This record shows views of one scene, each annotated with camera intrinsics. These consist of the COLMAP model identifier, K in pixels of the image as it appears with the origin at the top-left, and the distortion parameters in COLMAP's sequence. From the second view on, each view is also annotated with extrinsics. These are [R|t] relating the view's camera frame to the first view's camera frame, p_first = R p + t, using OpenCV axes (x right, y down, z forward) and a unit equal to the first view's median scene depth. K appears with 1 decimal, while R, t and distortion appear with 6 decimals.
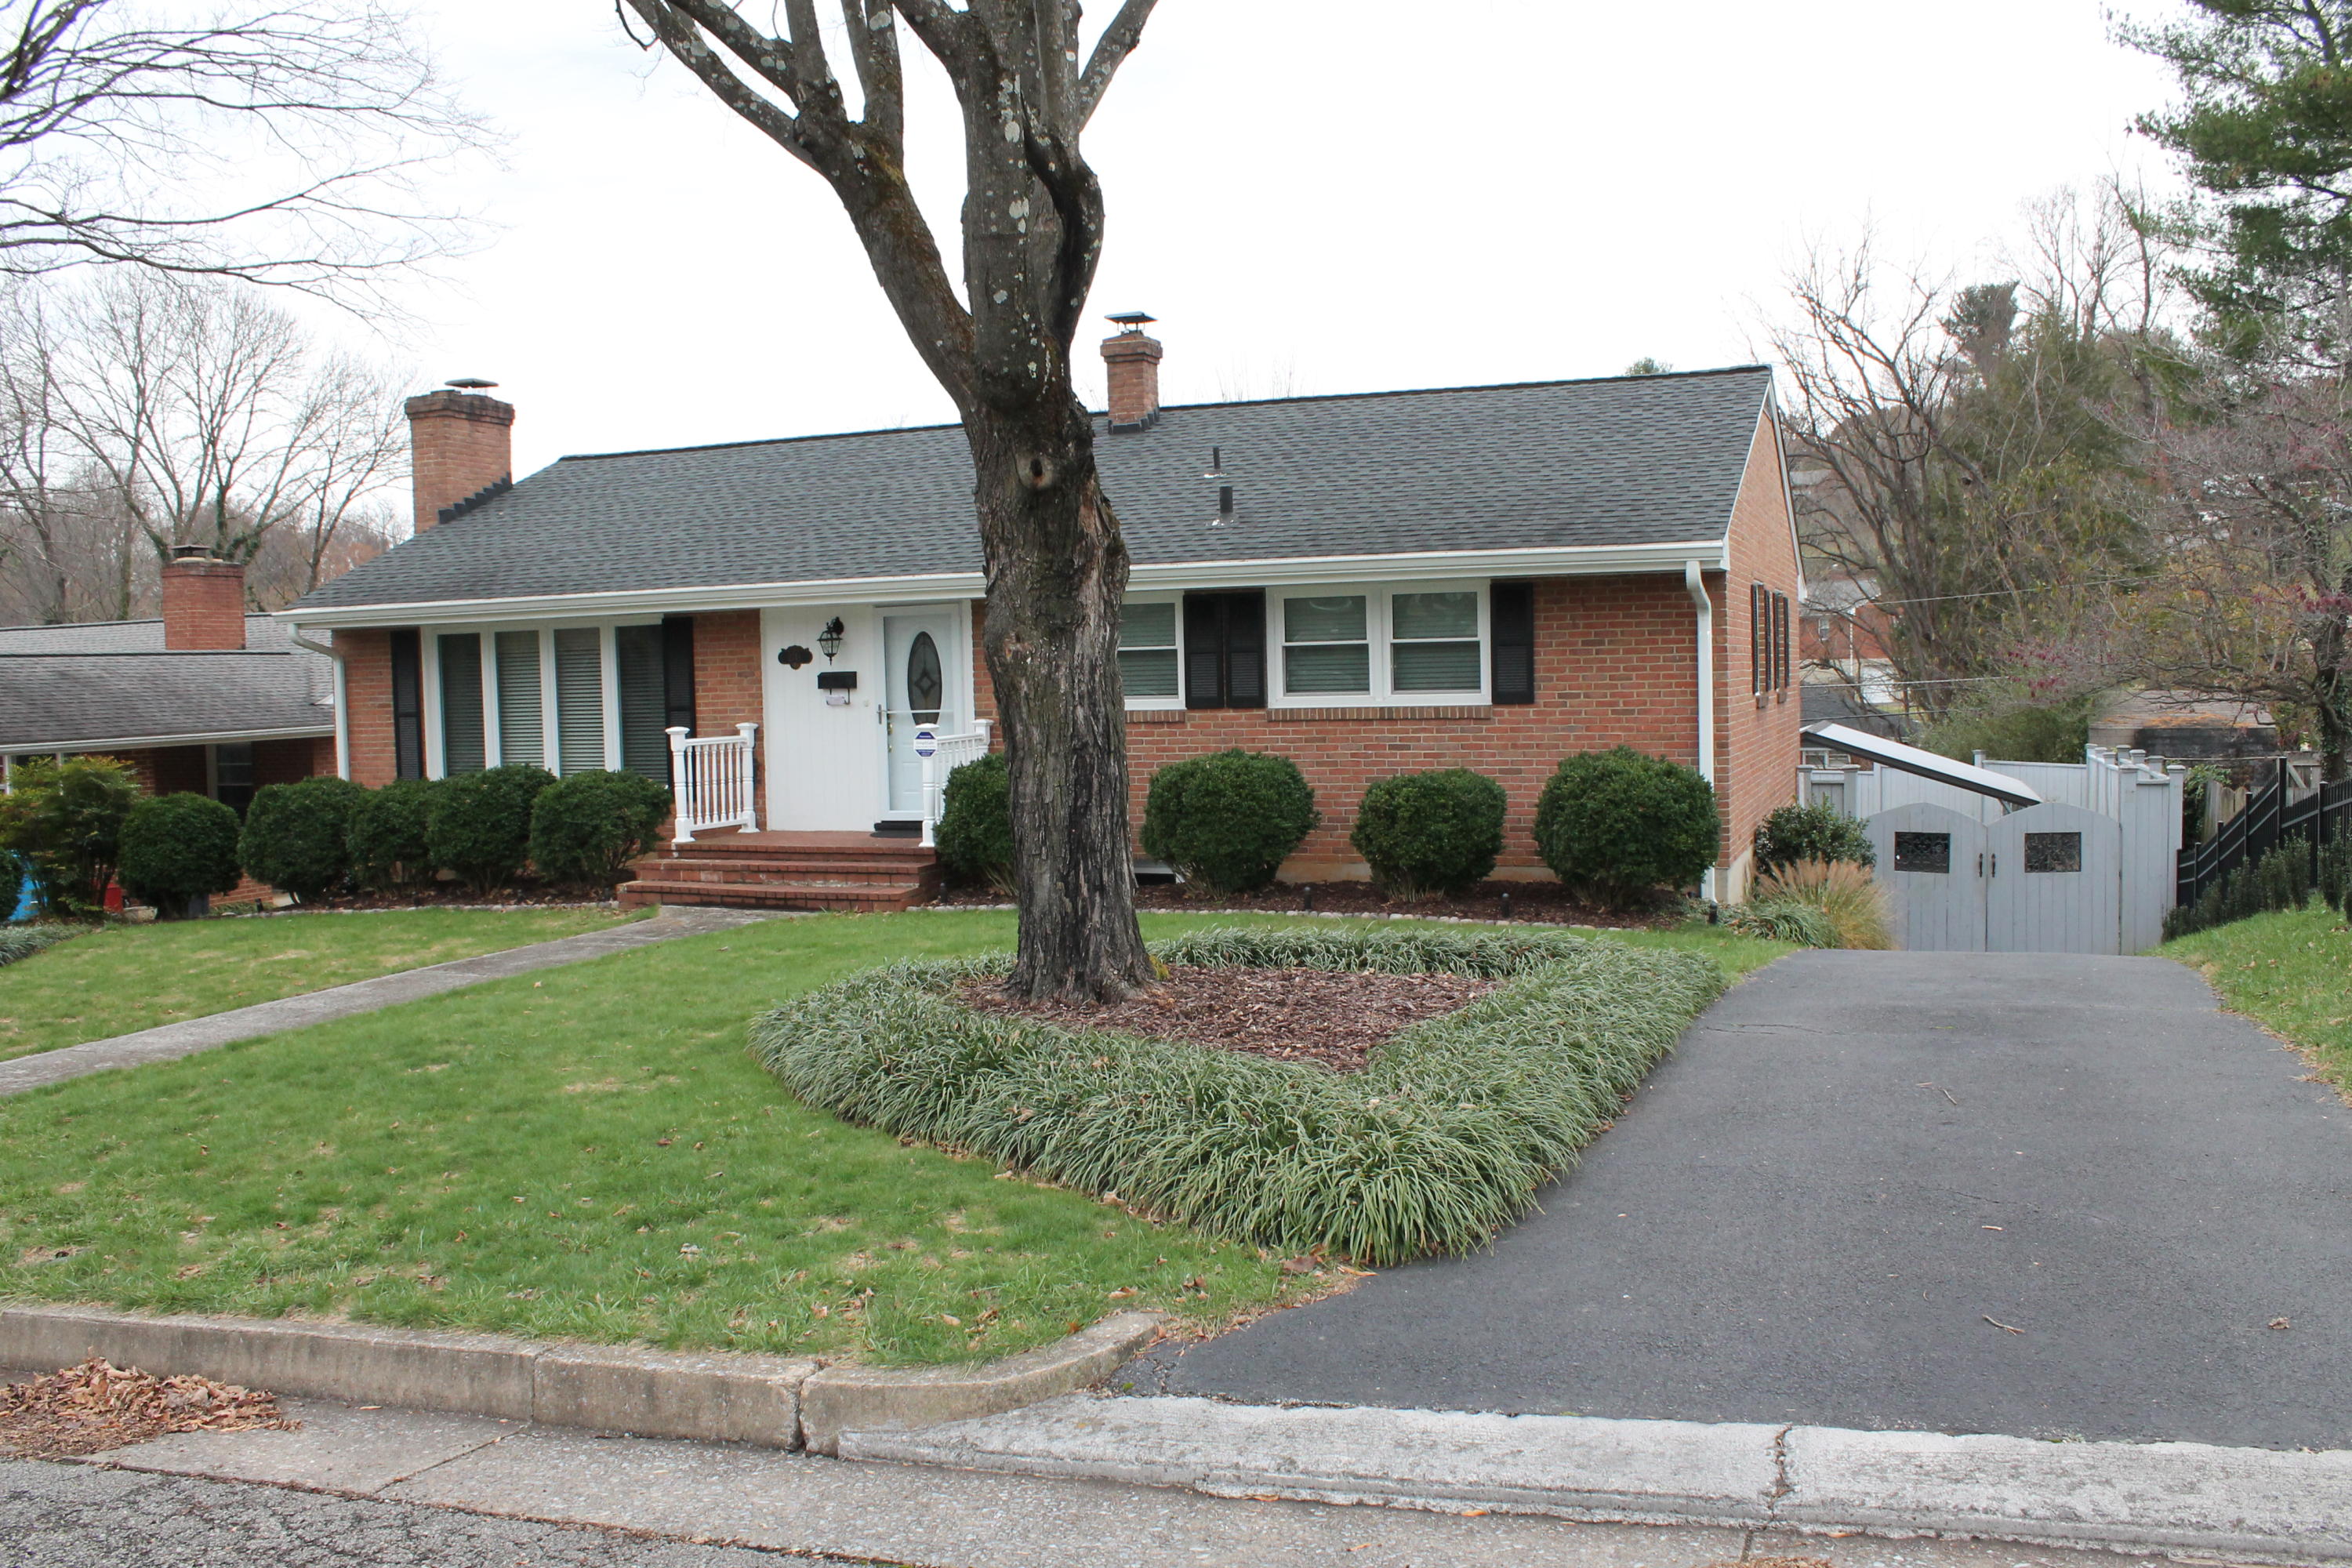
lens RADIAL K [[1993.0, 0, 1177.7], [0, 1993.0, 796.5], [0, 0, 1]] dist [-0.165880, 0.151693]
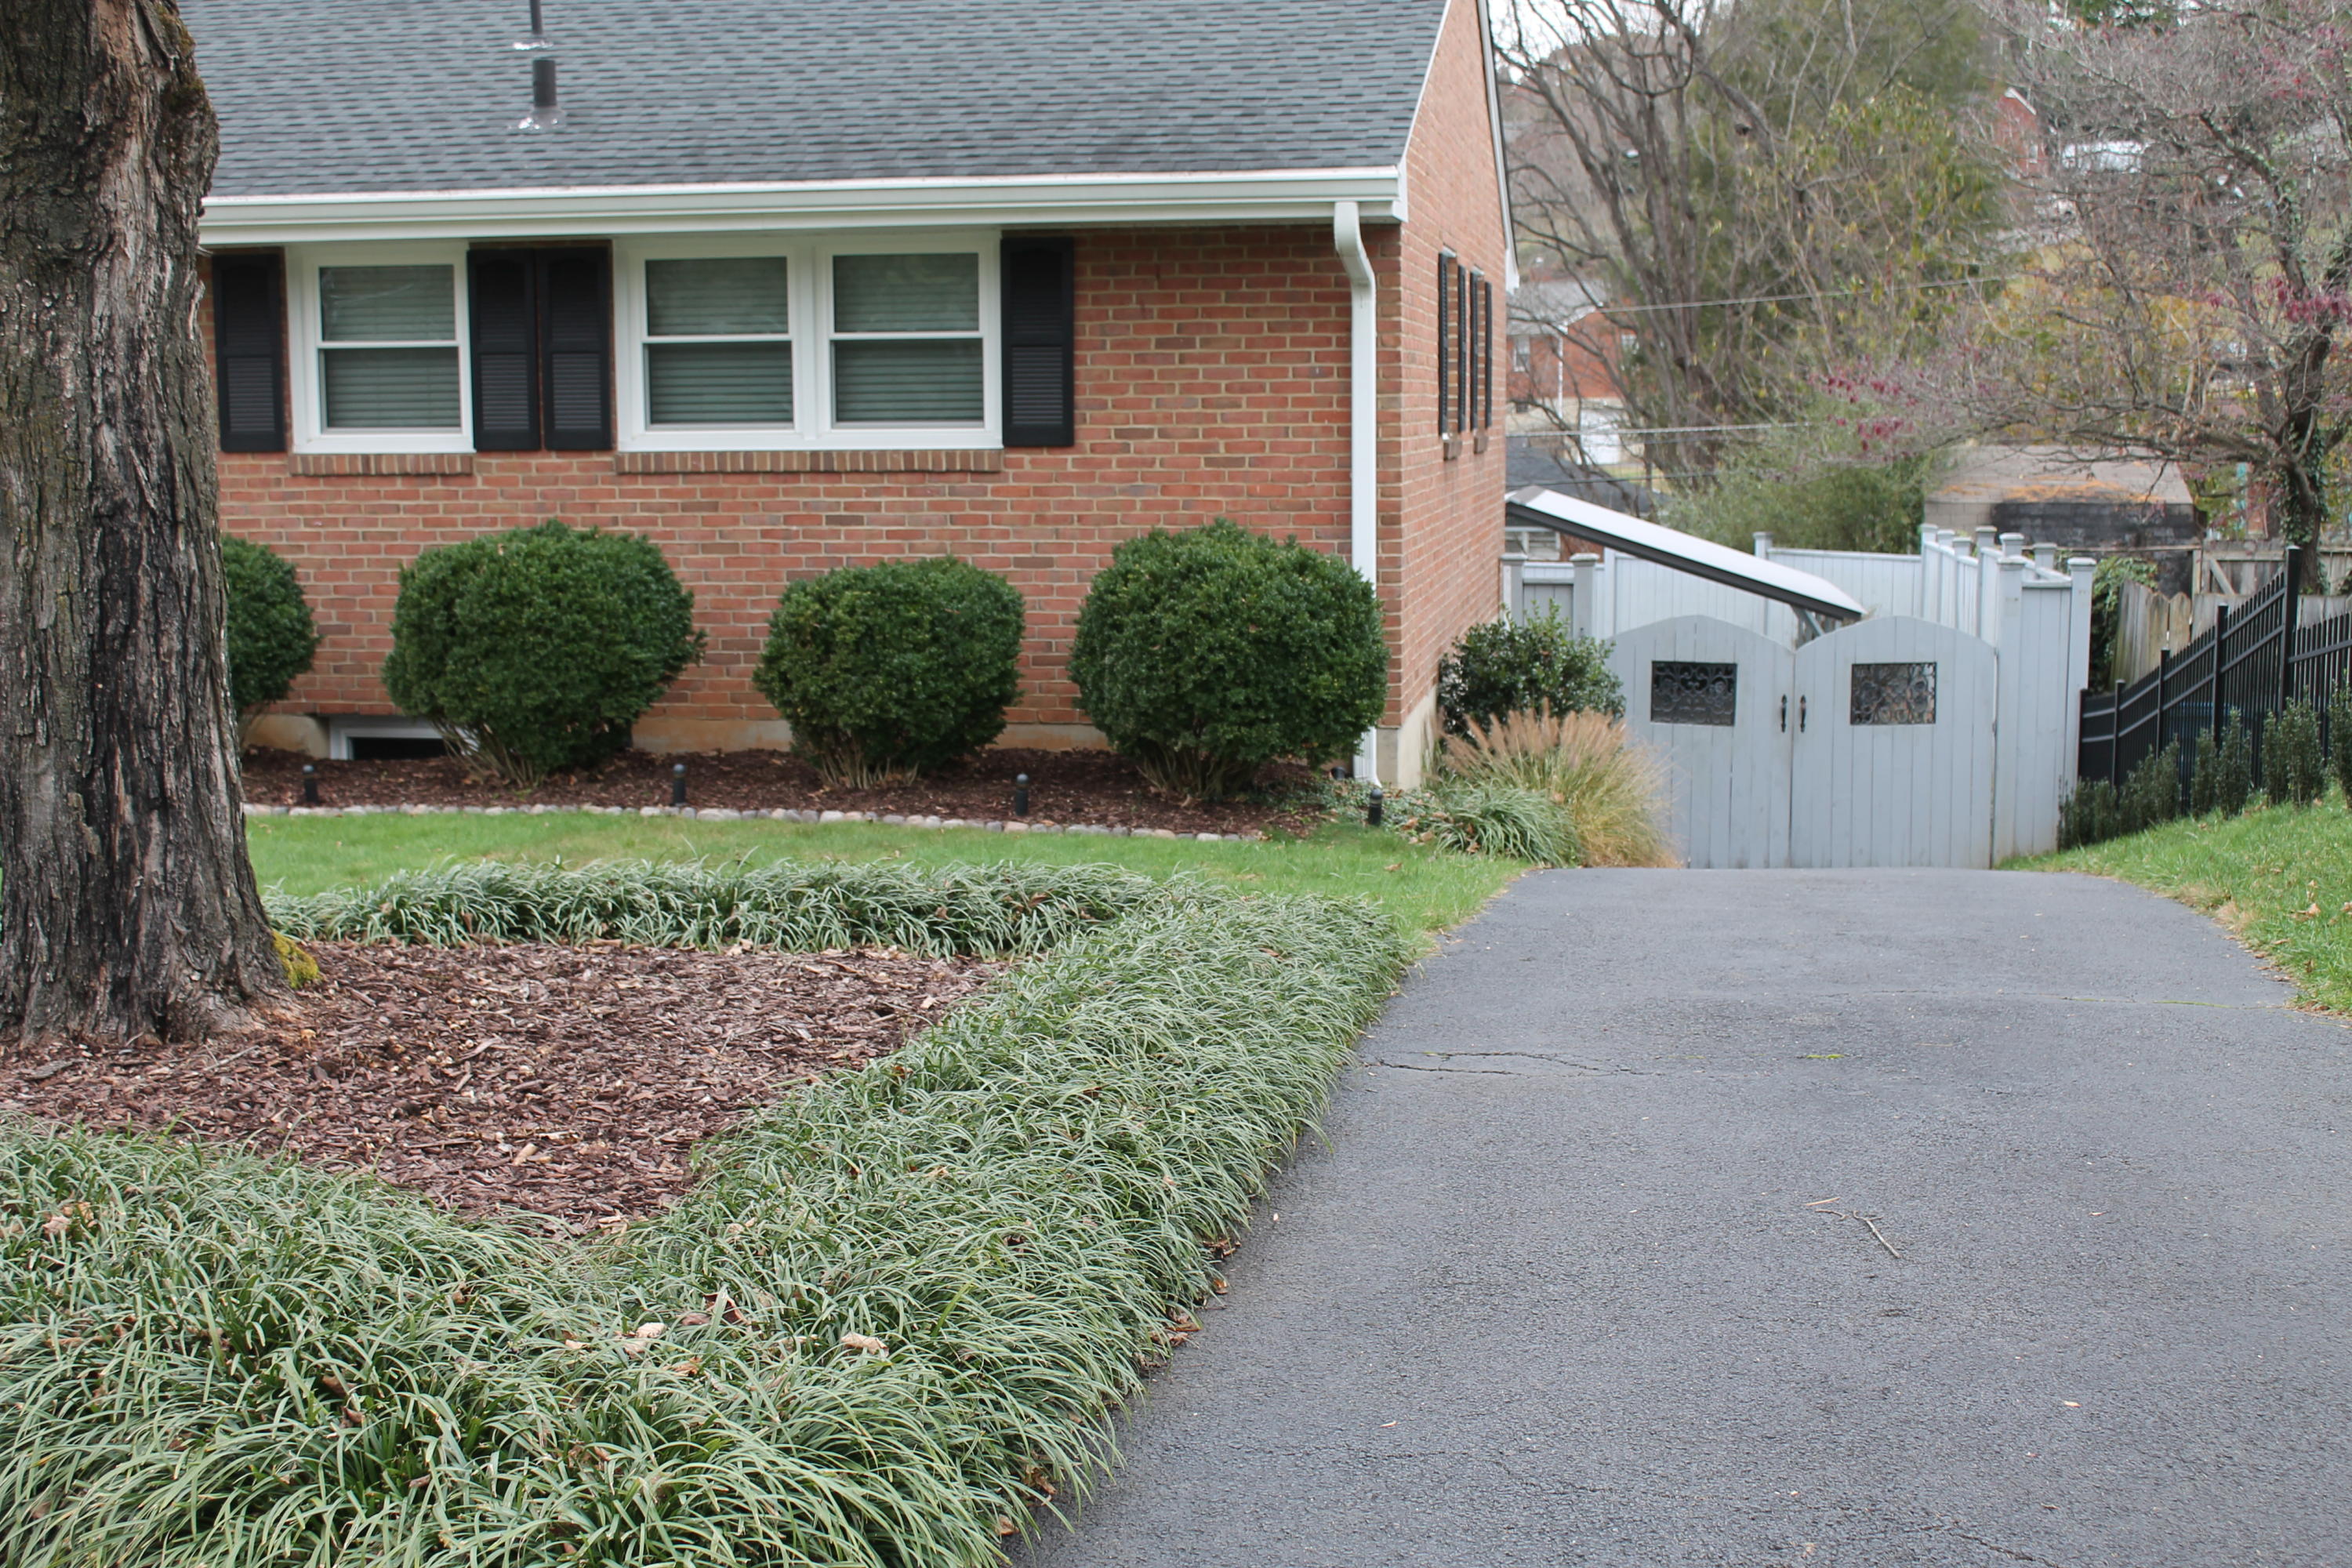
lens RADIAL K [[2291.9, 0, 1161.8], [0, 2291.9, 777.6], [0, 0, 1]] dist [-0.052952, 0.014248]
pose [[0.981718, -0.012996, 0.189897, 0.075878], [-0.002804, 0.996571, 0.082696, -0.005427], [-0.190321, -0.081717, 0.978315, 0.327288]]
